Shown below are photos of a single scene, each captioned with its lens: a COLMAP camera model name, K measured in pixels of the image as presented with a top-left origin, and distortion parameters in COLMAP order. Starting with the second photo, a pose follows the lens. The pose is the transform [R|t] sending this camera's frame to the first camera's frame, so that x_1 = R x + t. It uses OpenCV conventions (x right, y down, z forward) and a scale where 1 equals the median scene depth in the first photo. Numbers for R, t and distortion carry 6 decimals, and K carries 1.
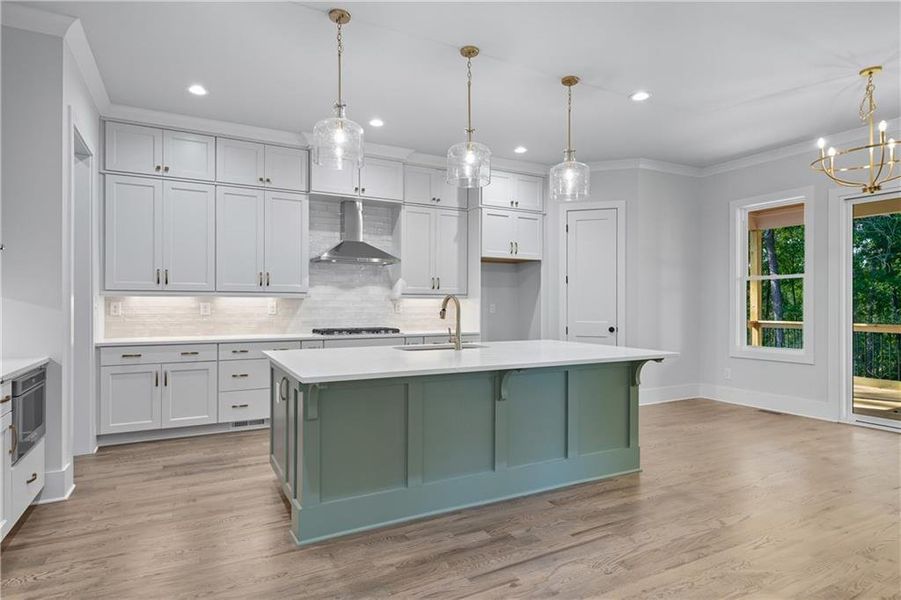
lens RADIAL K [[488.5, 0, 445.8], [0, 488.5, 300.5], [0, 0, 1]] dist [0.006910, -0.003002]
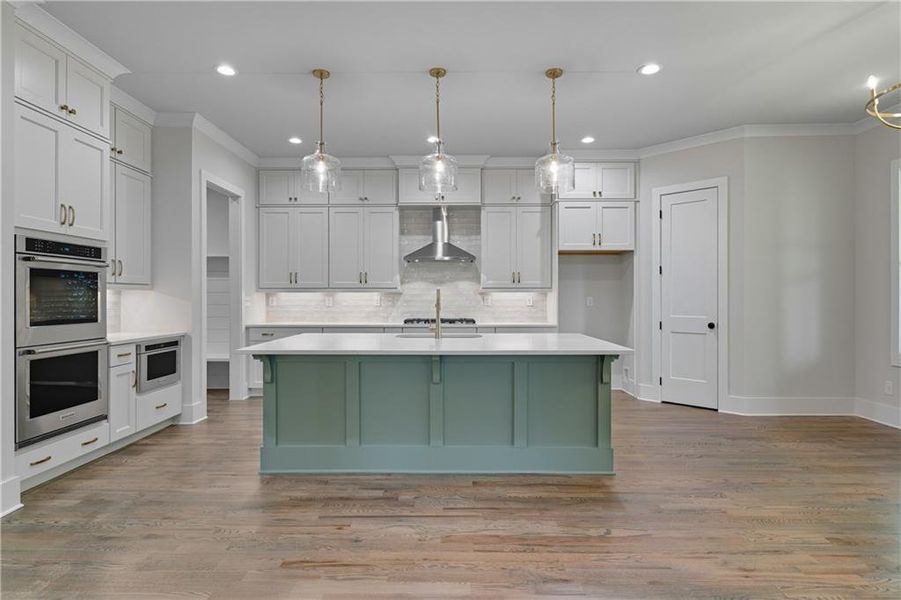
lens RADIAL K [[469.8, 0, 449.4], [0, 469.8, 296.8], [0, 0, 1]] dist [0.003058, -0.000715]
pose [[0.882694, -0.003713, -0.469934, 0.393525], [0.007180, 0.999959, 0.005586, -0.000628], [0.469894, -0.008304, 0.882684, 0.040767]]
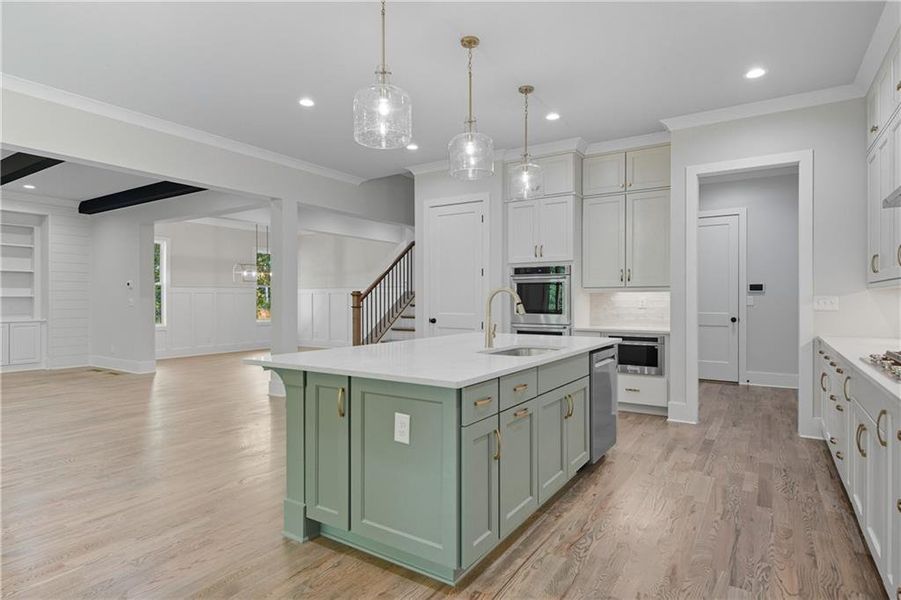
lens RADIAL K [[488.5, 0, 451.1], [0, 488.5, 303.7], [0, 0, 1]] dist [0.006910, -0.003002]
pose [[-0.866276, -0.000194, -0.499566, 0.390082], [0.001392, 0.999995, -0.002802, 0.015592], [0.499564, -0.003123, -0.866271, 1.248287]]
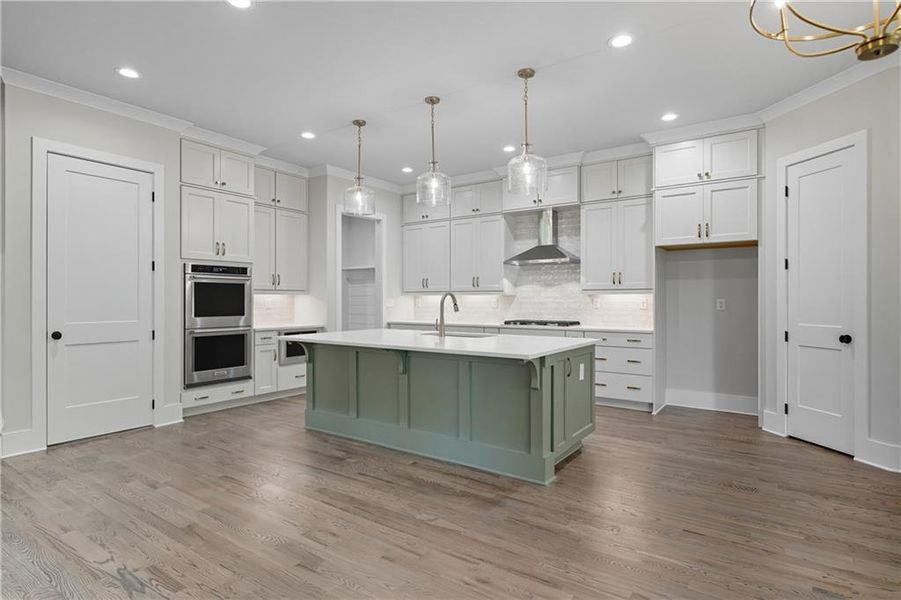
lens RADIAL K [[469.8, 0, 455.3], [0, 469.8, 299.5], [0, 0, 1]] dist [0.003058, -0.000715]
pose [[0.472257, -0.003151, -0.881455, 0.781168], [0.010061, 0.999948, 0.001815, 0.002699], [0.881403, -0.009725, 0.472264, 0.325612]]
